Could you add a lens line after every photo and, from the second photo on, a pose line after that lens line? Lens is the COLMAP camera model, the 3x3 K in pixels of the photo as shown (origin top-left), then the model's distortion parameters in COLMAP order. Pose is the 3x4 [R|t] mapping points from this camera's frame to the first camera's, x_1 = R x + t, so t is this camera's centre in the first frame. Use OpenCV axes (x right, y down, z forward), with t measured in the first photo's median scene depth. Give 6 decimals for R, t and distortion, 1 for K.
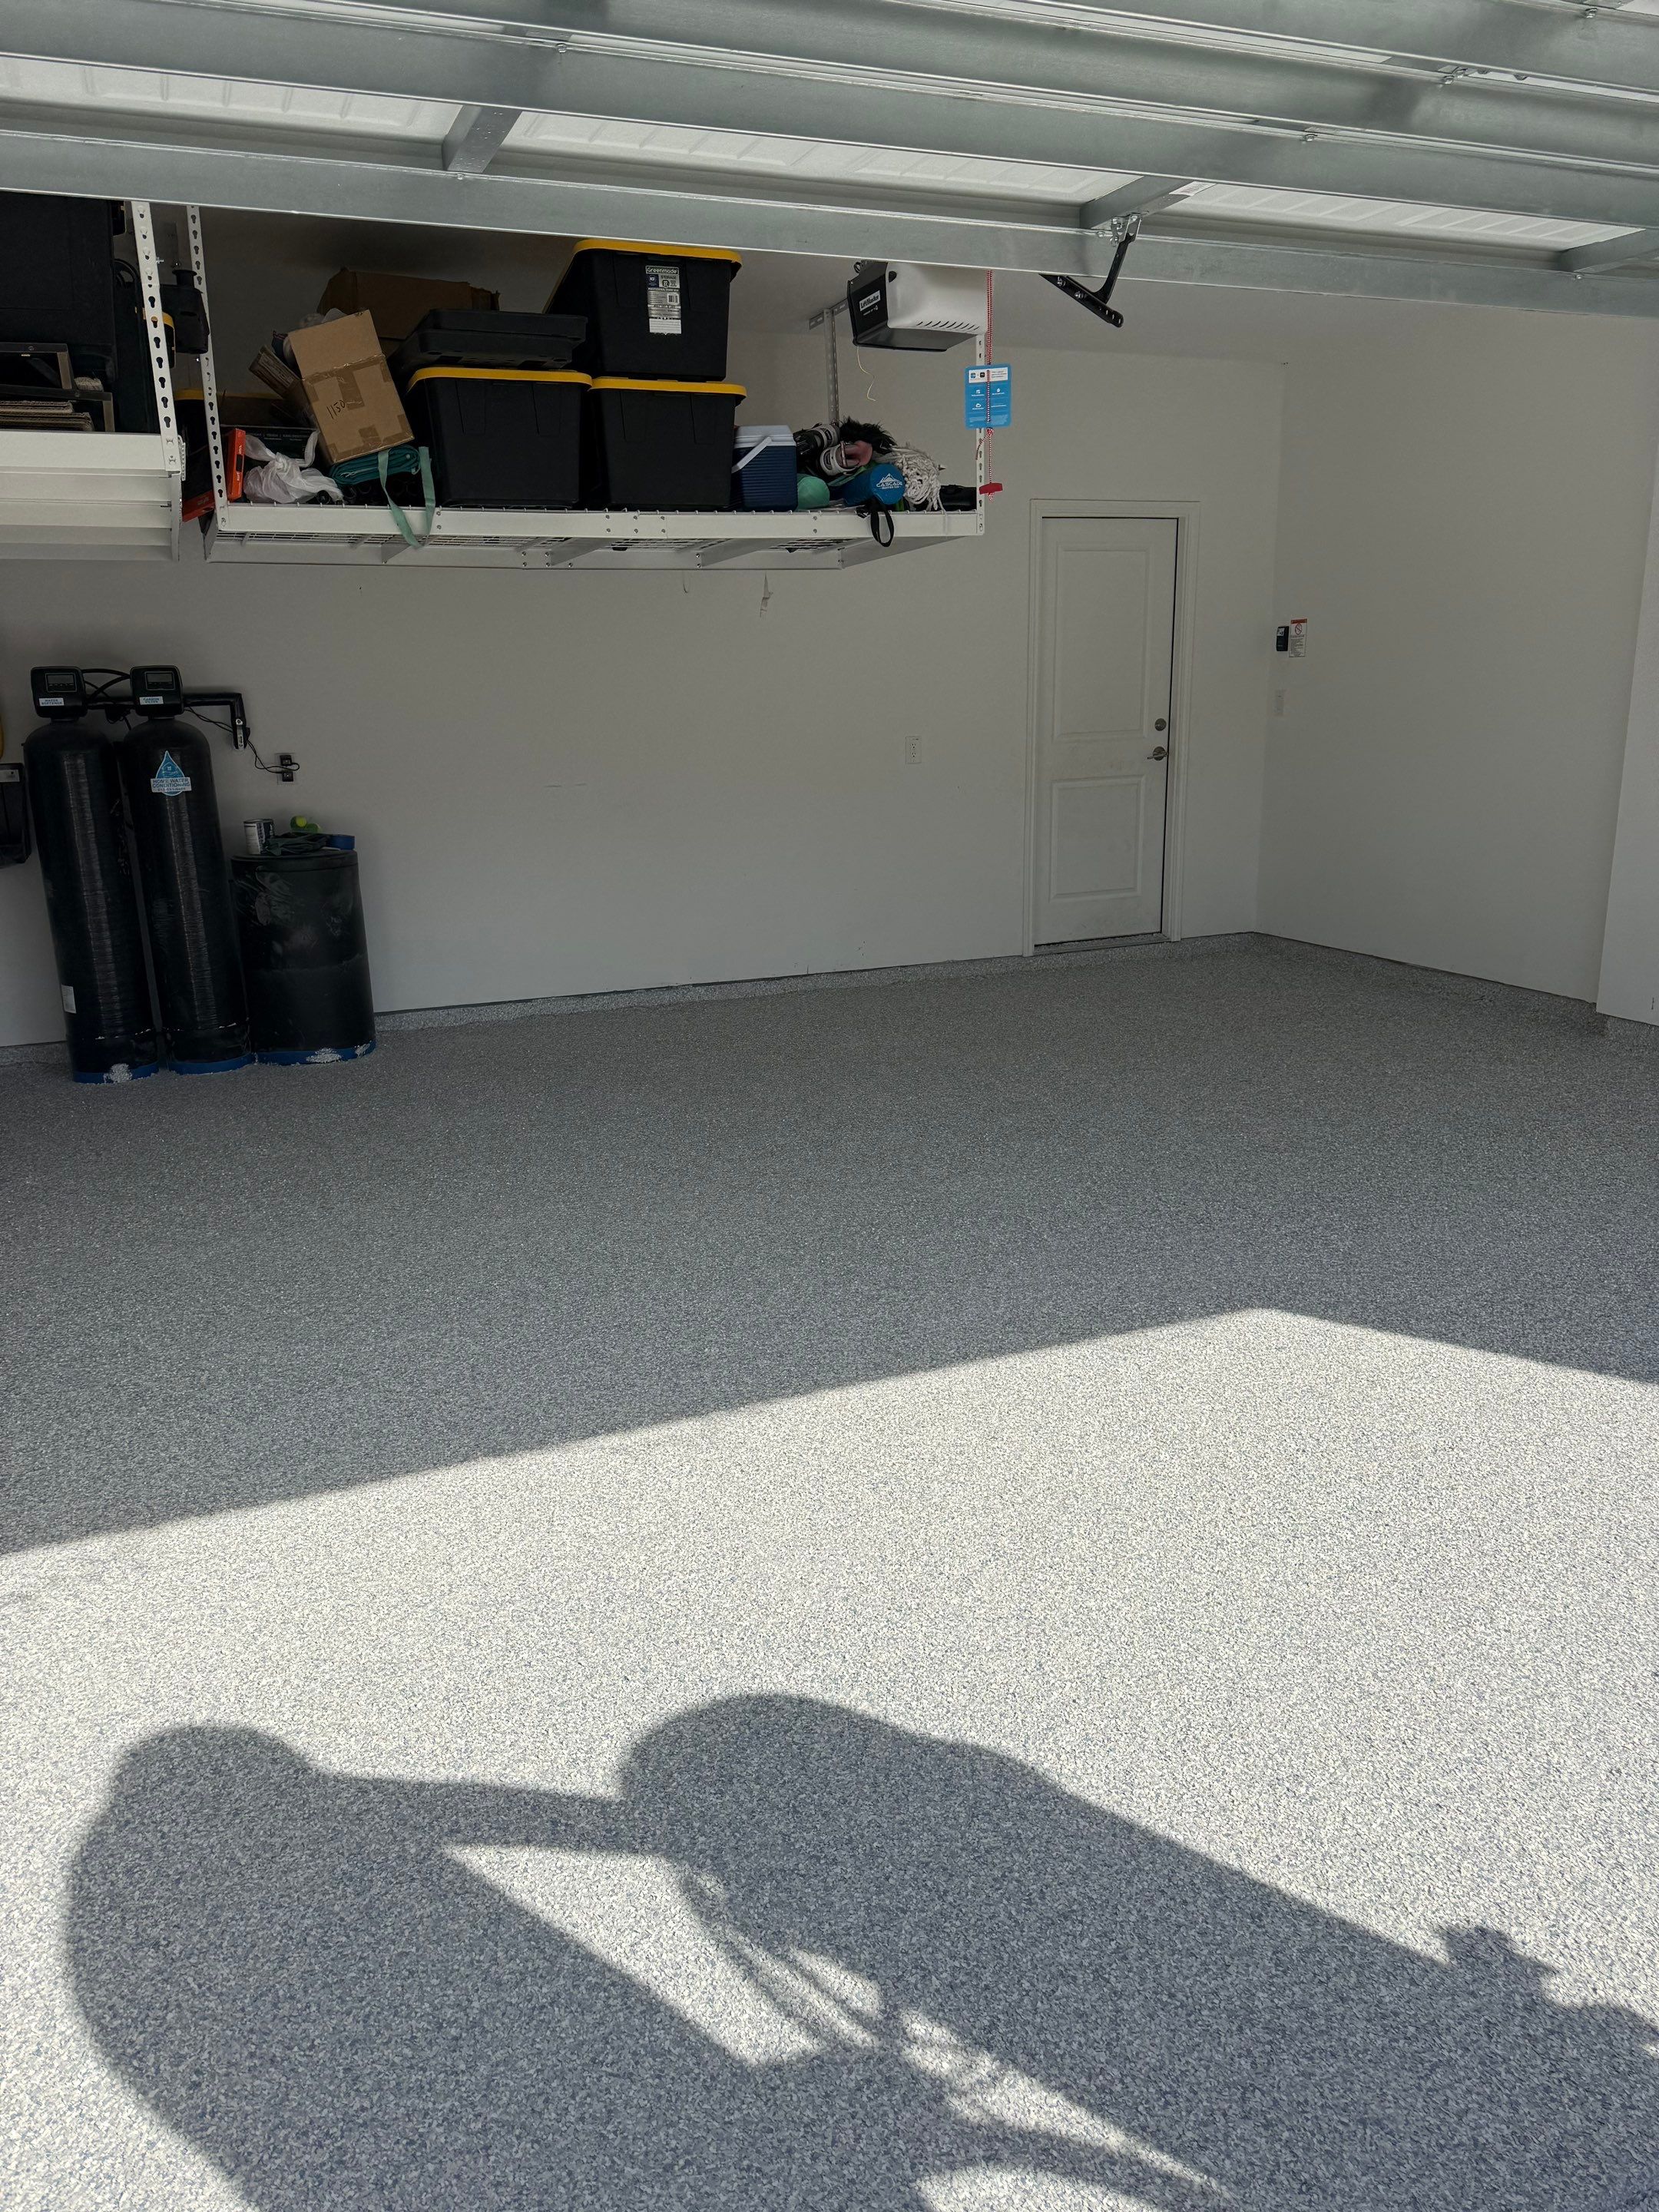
lens RADIAL K [[1547.5, 0, 831.7], [0, 1547.5, 1096.8], [0, 0, 1]] dist [0.164785, -0.341517]
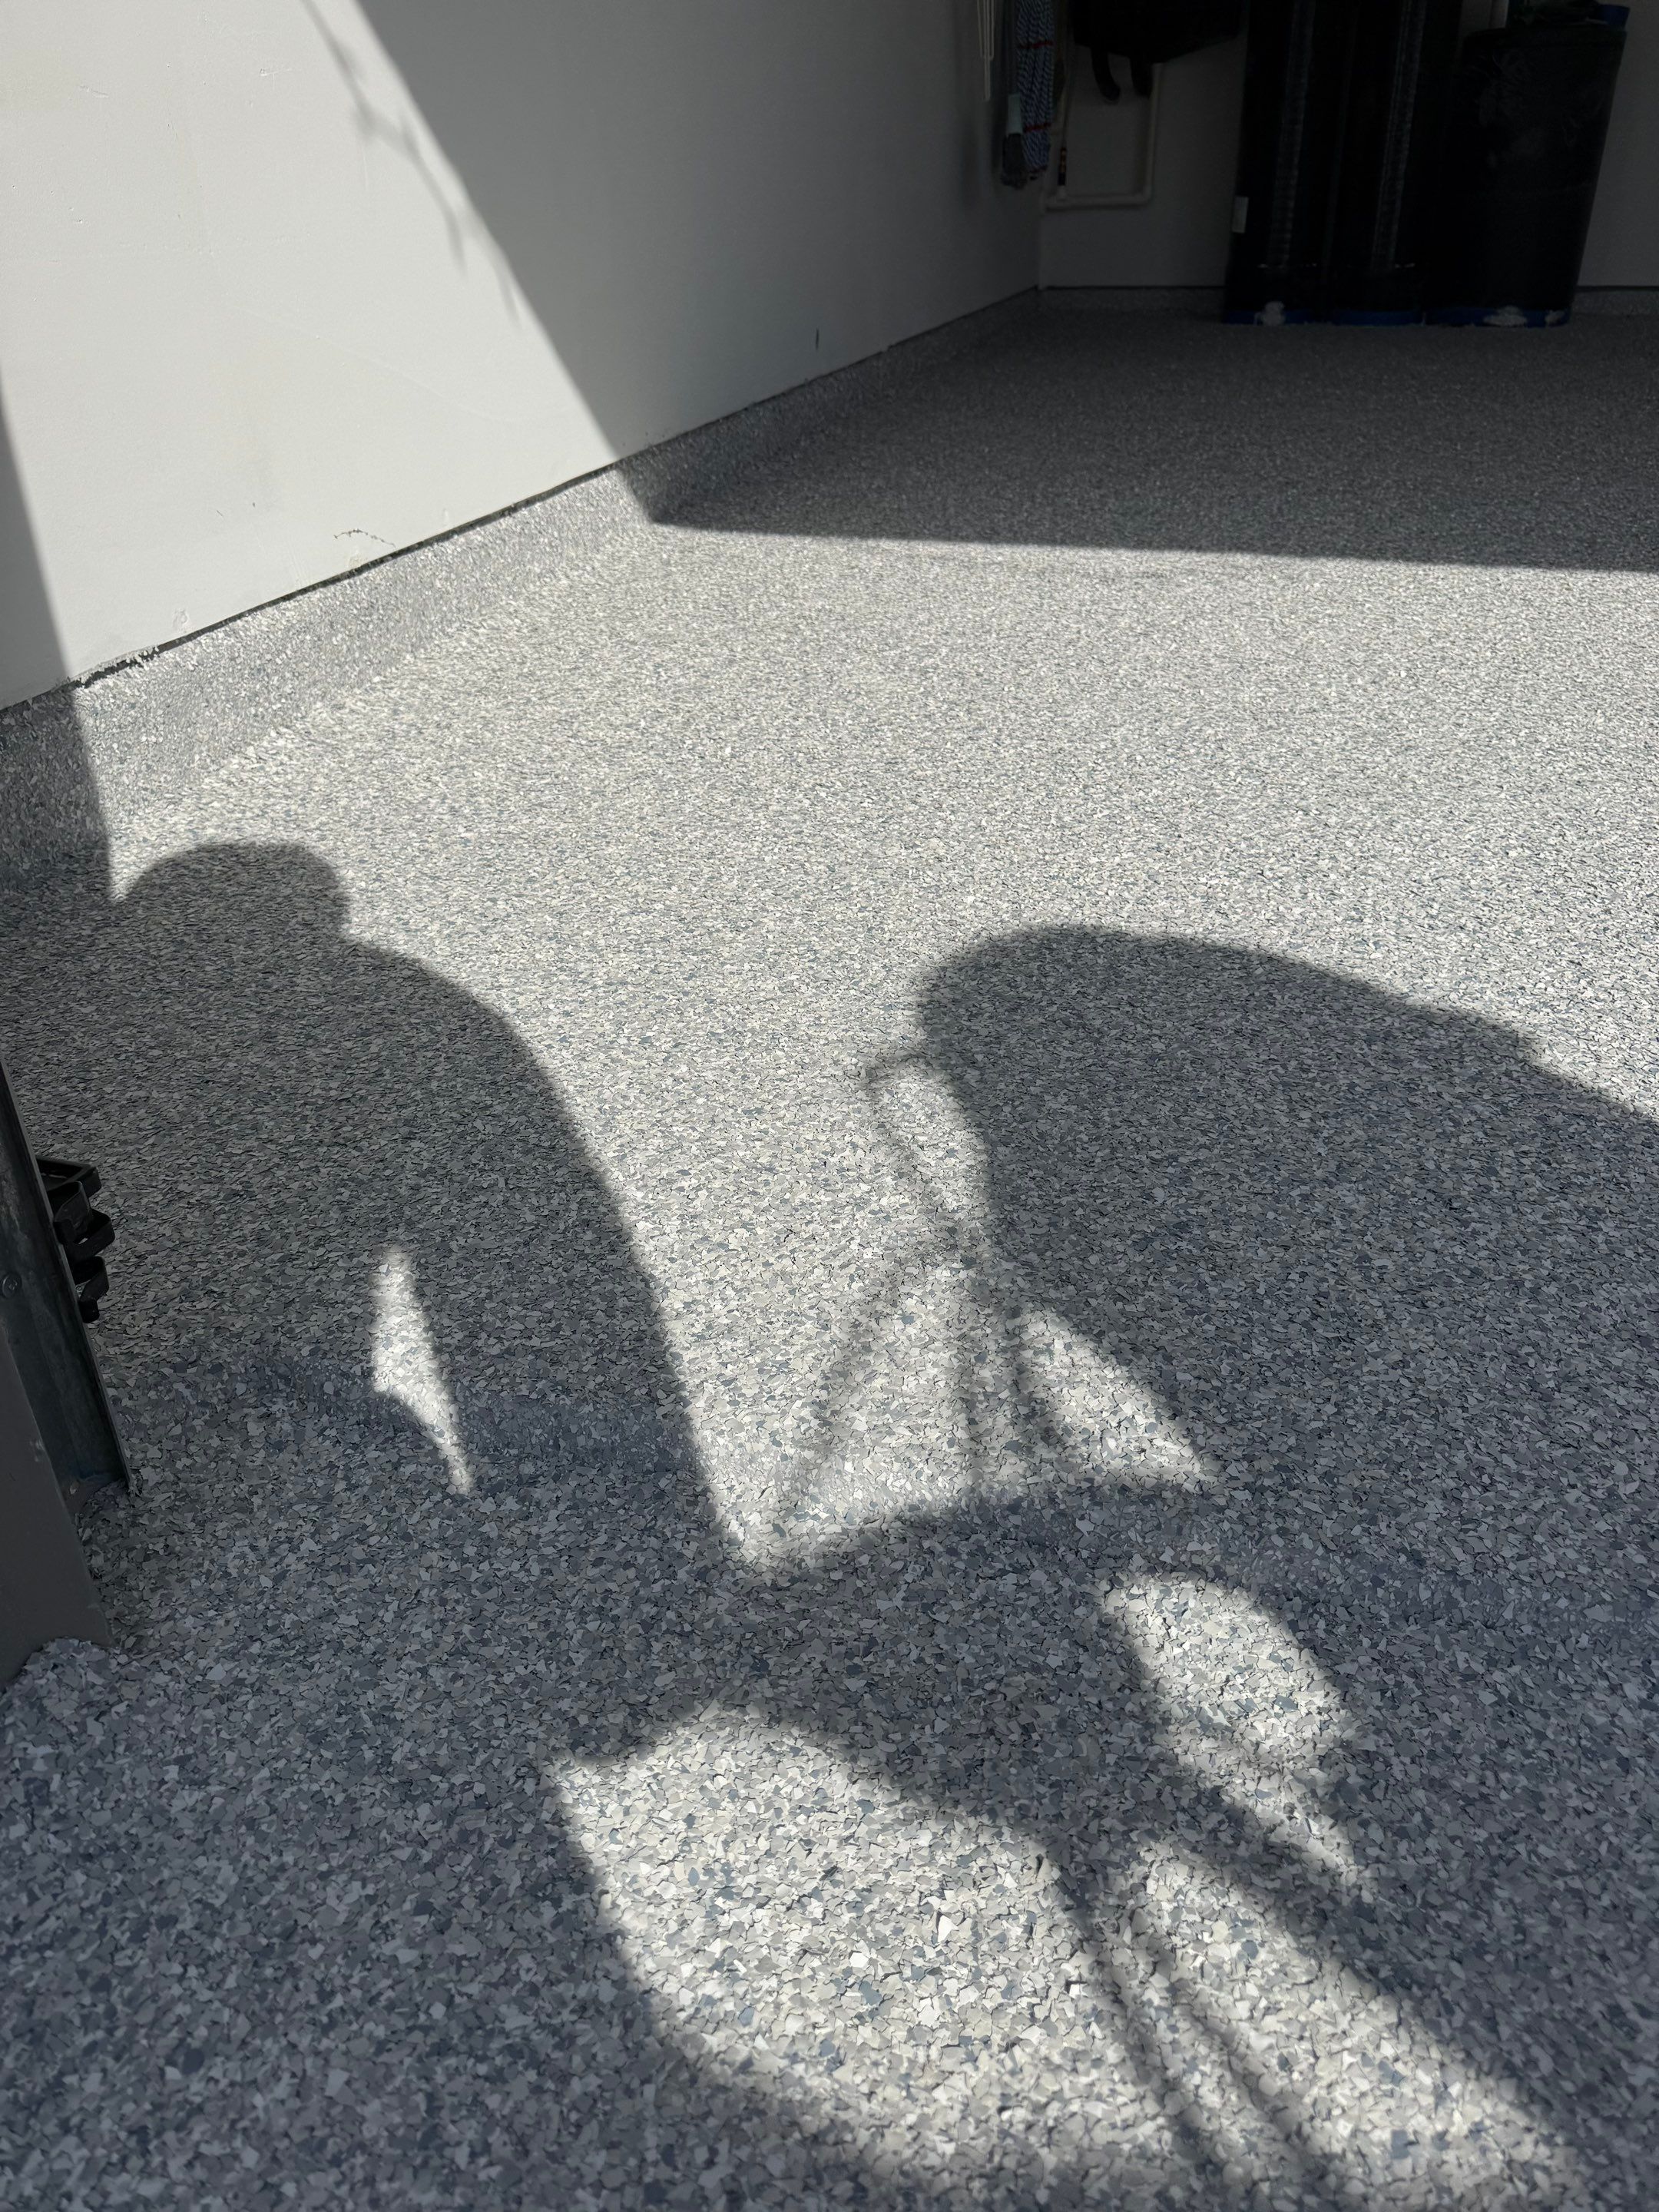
lens RADIAL K [[1584.8, 0, 829.5], [0, 1584.8, 1106.0], [0, 0, 1]] dist [0.023499, -0.026762]
pose [[0.798785, 0.311565, -0.514656, -0.064980], [-0.153488, 0.932684, 0.326407, 0.167502], [0.581708, -0.181736, 0.792835, 0.088455]]
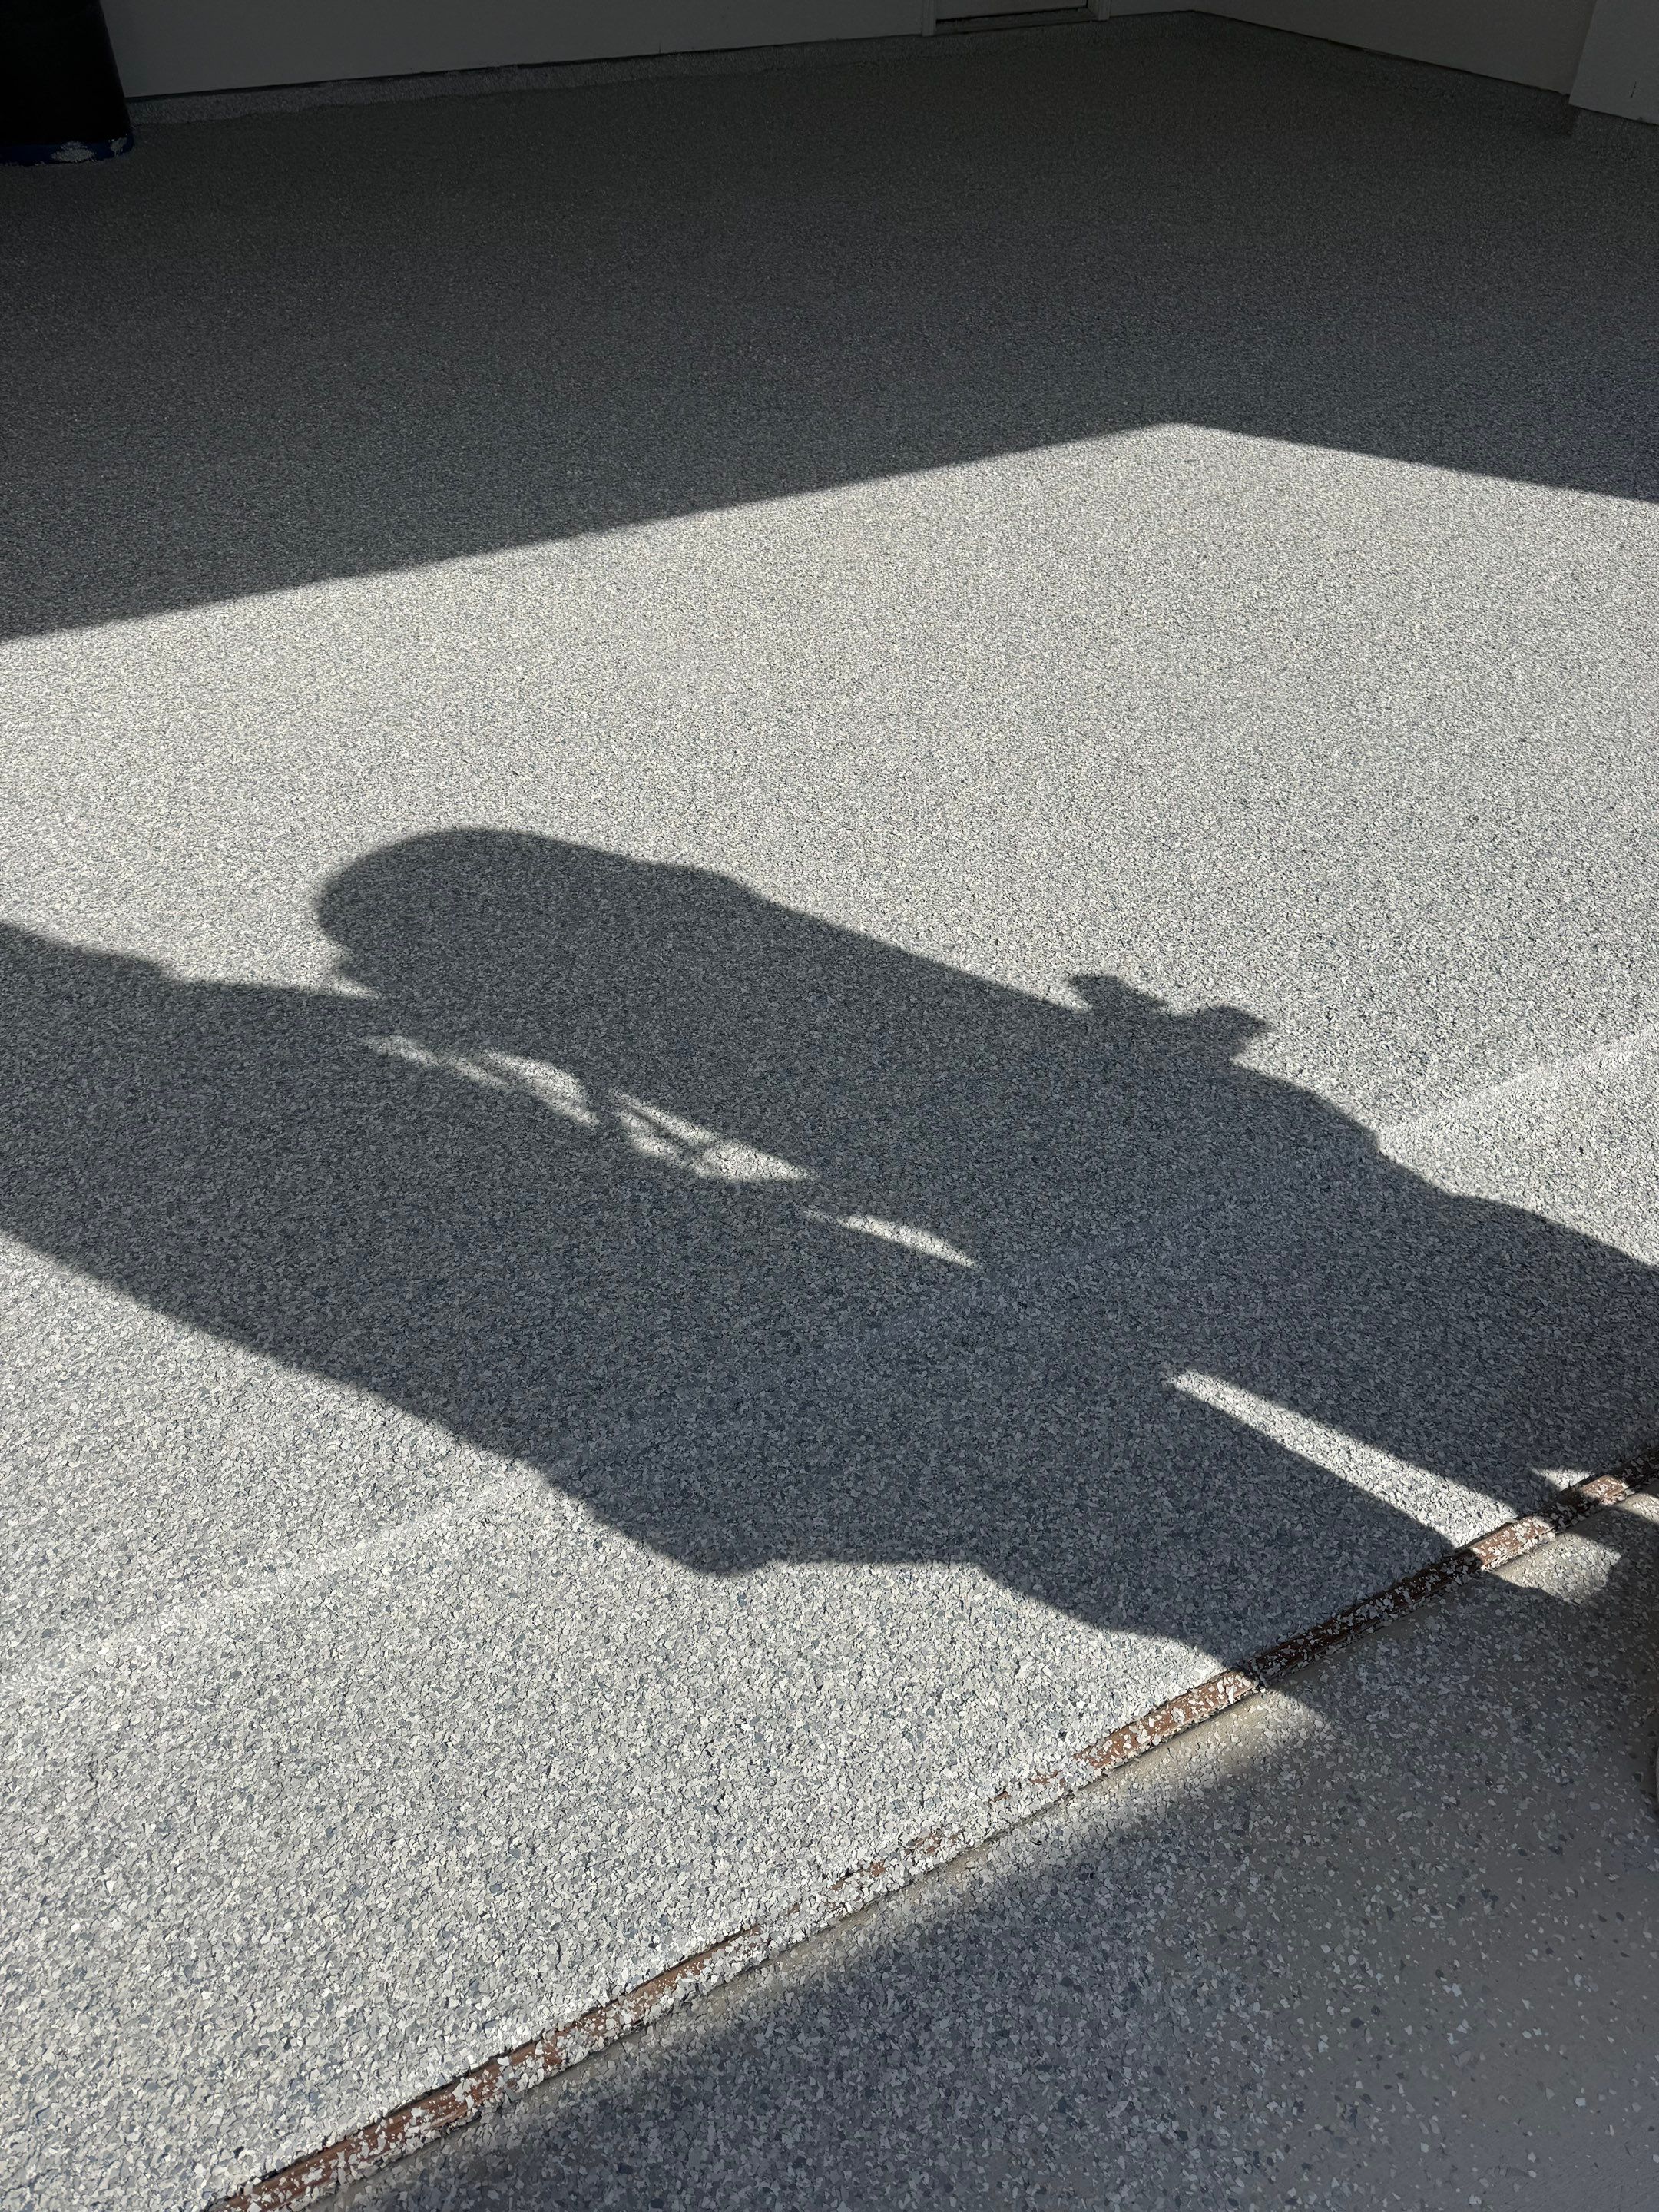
lens RADIAL K [[1561.3, 0, 850.8], [0, 1561.3, 1108.0], [0, 0, 1]] dist [0.035681, -0.040334]
pose [[0.996201, -0.039109, 0.077813, -0.002039], [-0.001130, 0.887614, 0.460586, 0.046571], [-0.087081, -0.458924, 0.884198, 0.008709]]
